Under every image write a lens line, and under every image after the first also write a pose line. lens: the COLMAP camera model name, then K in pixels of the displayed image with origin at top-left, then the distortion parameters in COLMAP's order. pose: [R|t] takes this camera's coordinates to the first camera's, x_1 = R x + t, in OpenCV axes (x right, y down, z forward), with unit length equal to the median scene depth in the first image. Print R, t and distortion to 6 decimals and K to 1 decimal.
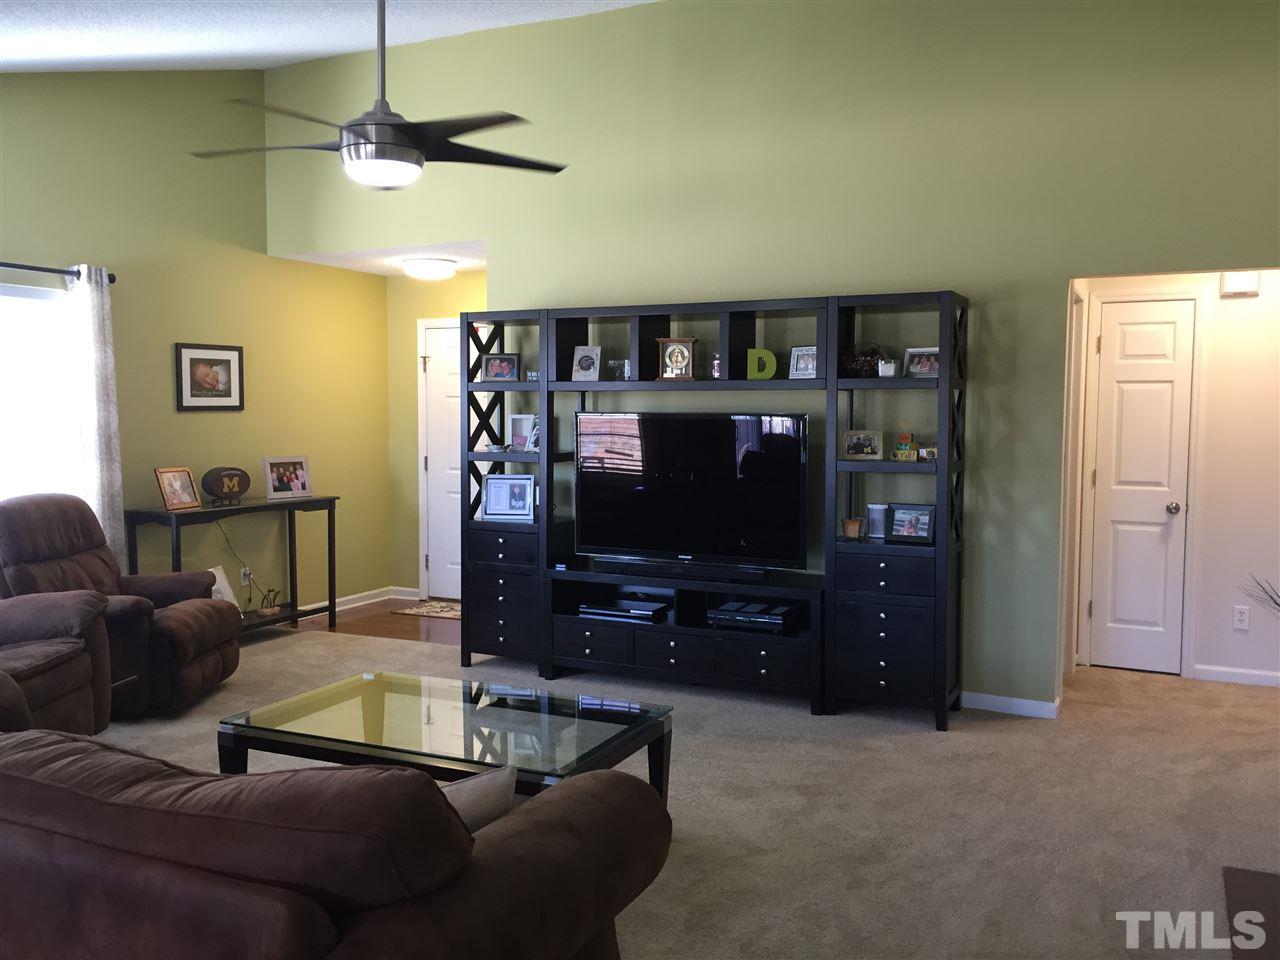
lens RADIAL K [[1096.7, 0, 639.6], [0, 1096.7, 477.9], [0, 0, 1]] dist [0.074458, -0.083049]
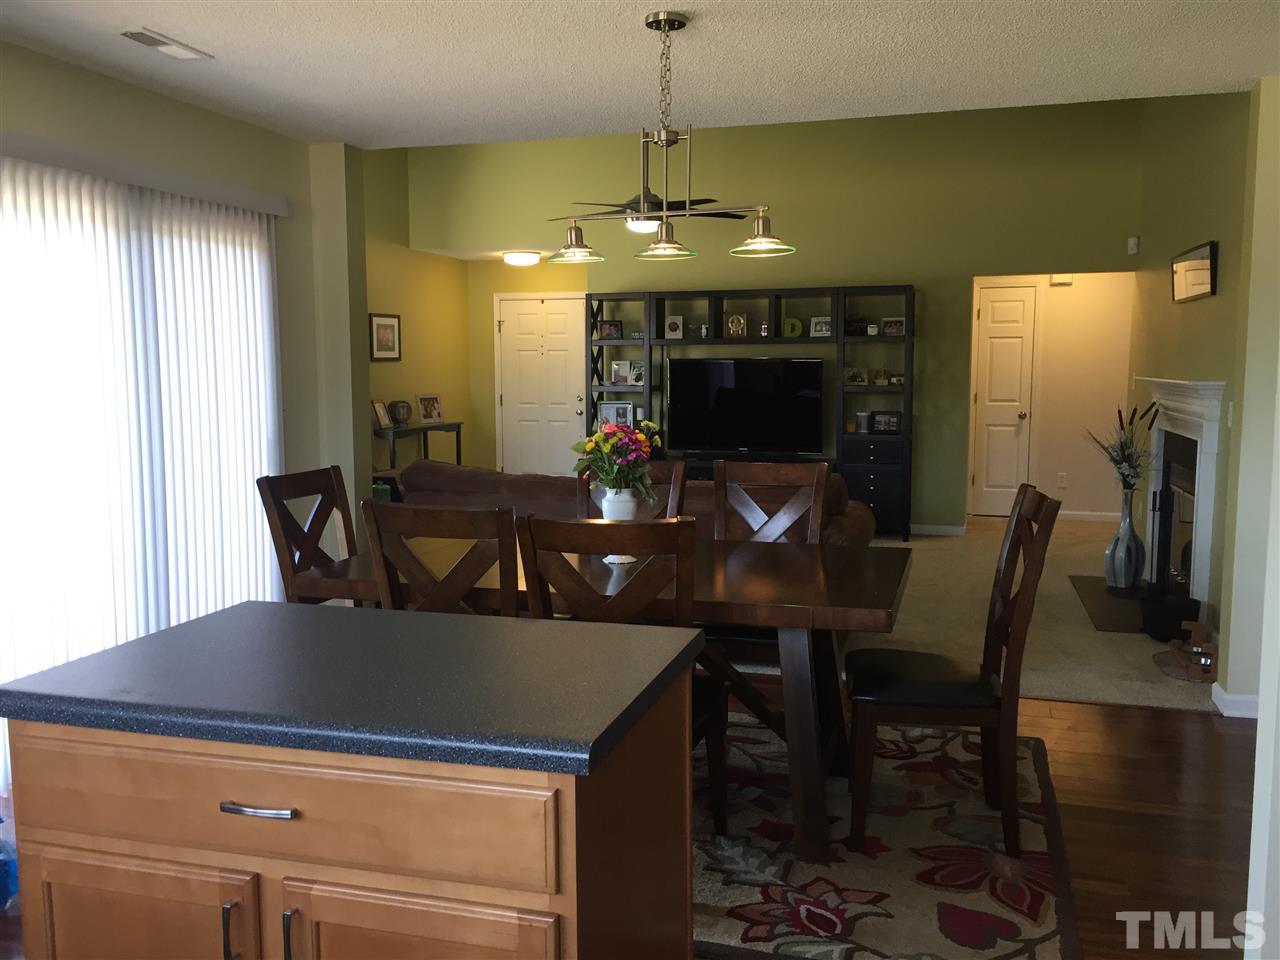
lens RADIAL K [[1096.7, 0, 636.7], [0, 1096.7, 476.0], [0, 0, 1]] dist [0.074458, -0.083049]
pose [[0.986369, -0.024297, 0.162748, -0.371018], [0.018251, 0.999090, 0.038541, 0.046777], [-0.163536, -0.035046, 0.985915, -0.549644]]
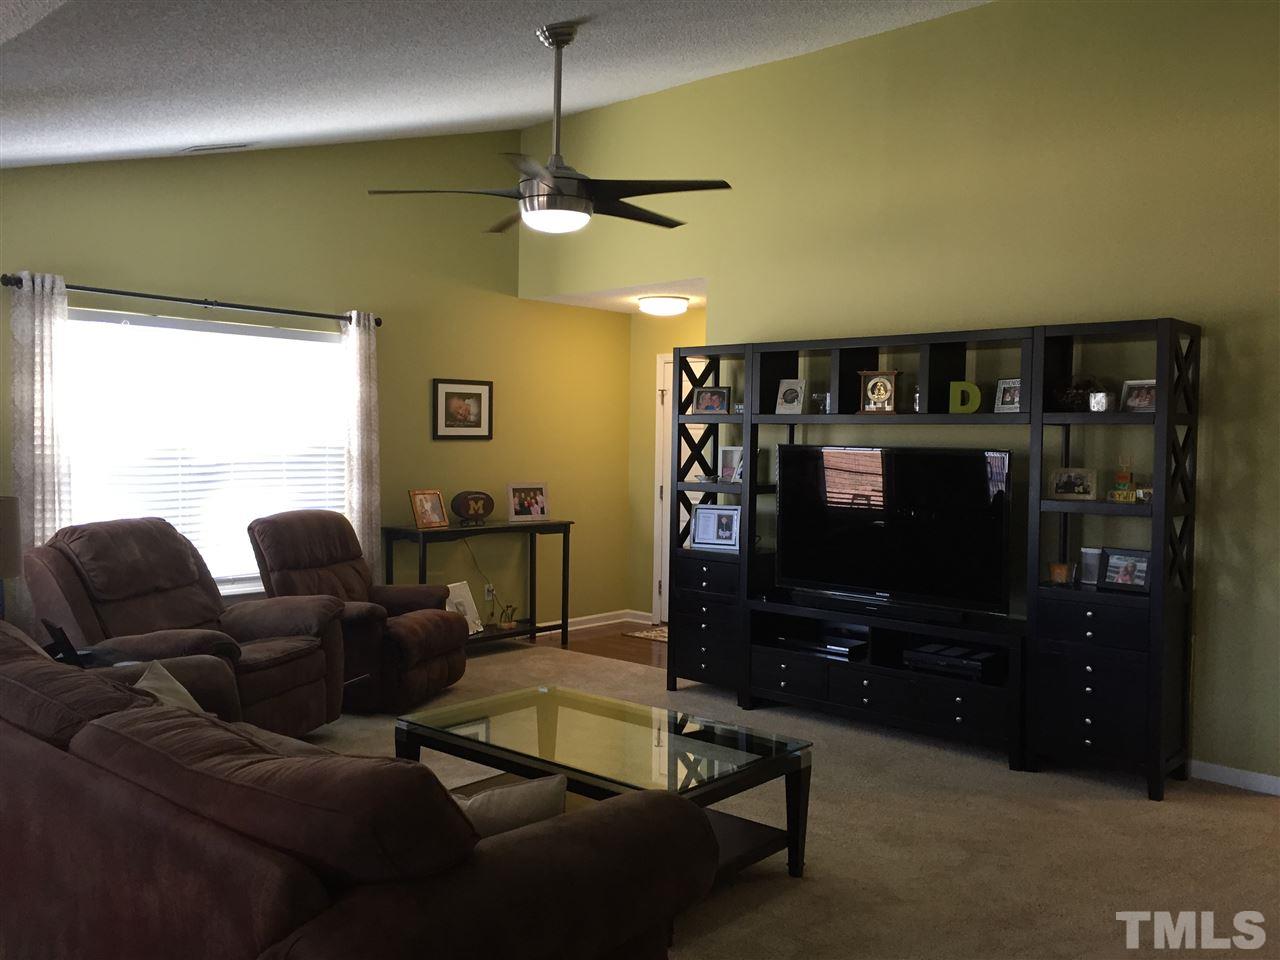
lens RADIAL K [[1096.7, 0, 637.0], [0, 1096.7, 477.7], [0, 0, 1]] dist [0.074458, -0.083049]
pose [[0.962288, 0.021700, -0.271167, 0.094035], [-0.029752, 0.999229, -0.025615, -0.000018], [0.270402, 0.032717, 0.962191, -0.004015]]
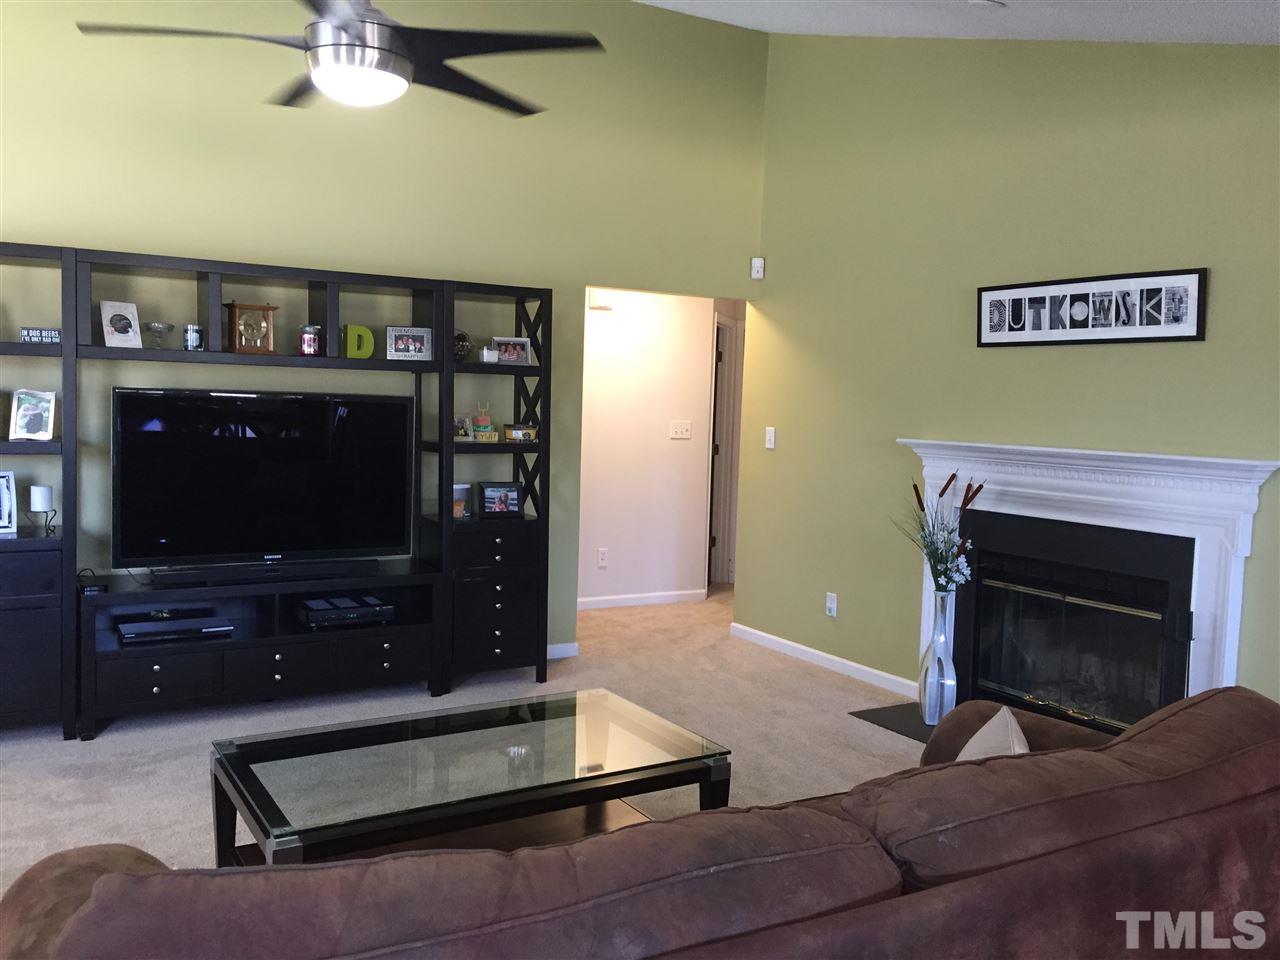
lens RADIAL K [[1096.7, 0, 643.6], [0, 1096.7, 480.2], [0, 0, 1]] dist [0.074458, -0.083049]
pose [[0.551777, -0.049393, 0.832528, -0.523221], [0.028784, 0.998778, 0.040179, -0.015740], [-0.833495, 0.001794, 0.552524, 0.265853]]
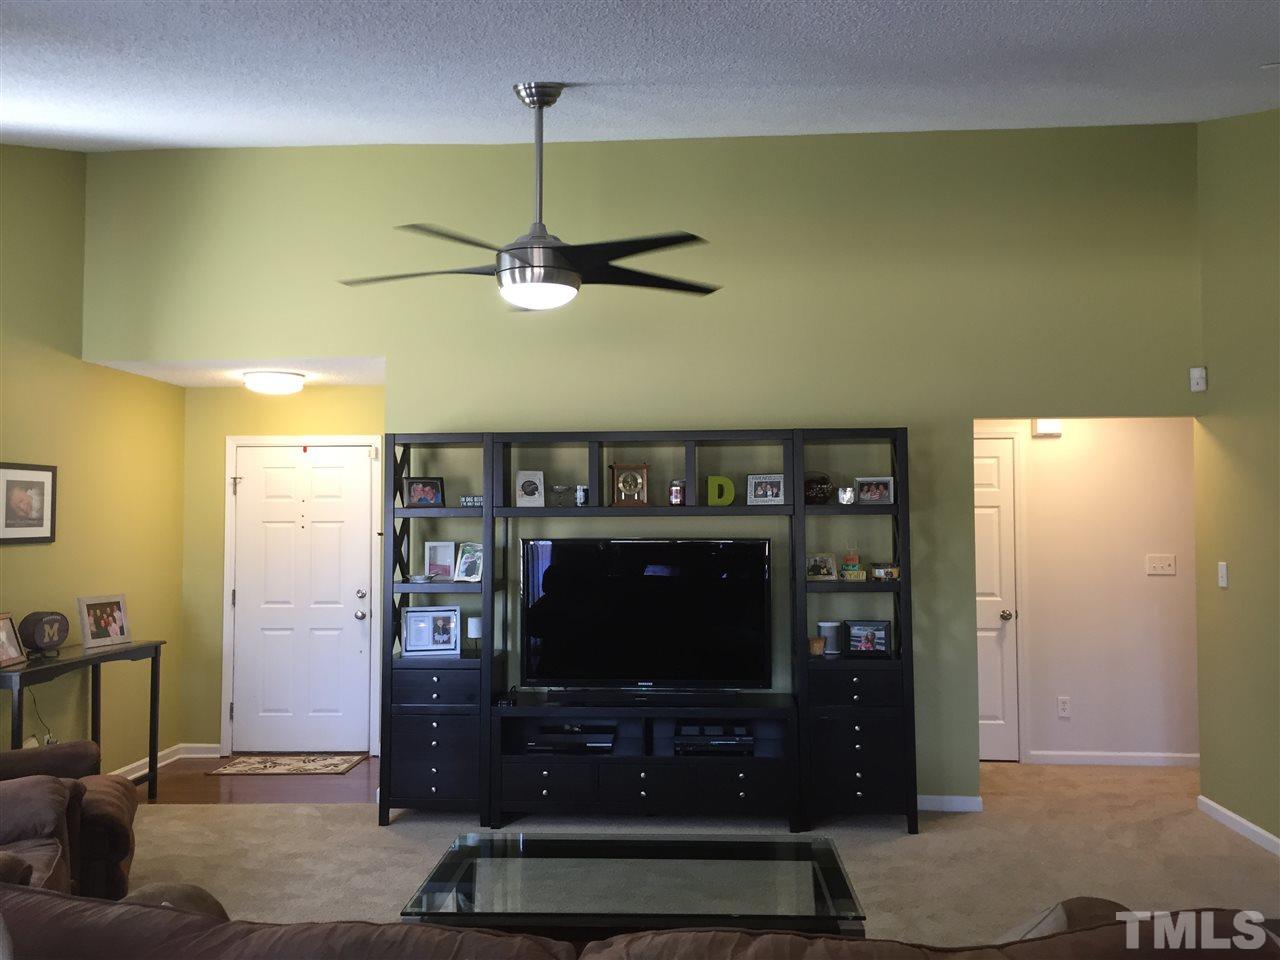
lens RADIAL K [[1096.7, 0, 641.5], [0, 1096.7, 476.8], [0, 0, 1]] dist [0.074458, -0.083049]
pose [[0.924004, 0.008038, 0.382299, -0.341158], [0.032953, 0.994386, -0.100553, -0.014030], [-0.380961, 0.105509, 0.918552, 0.070178]]
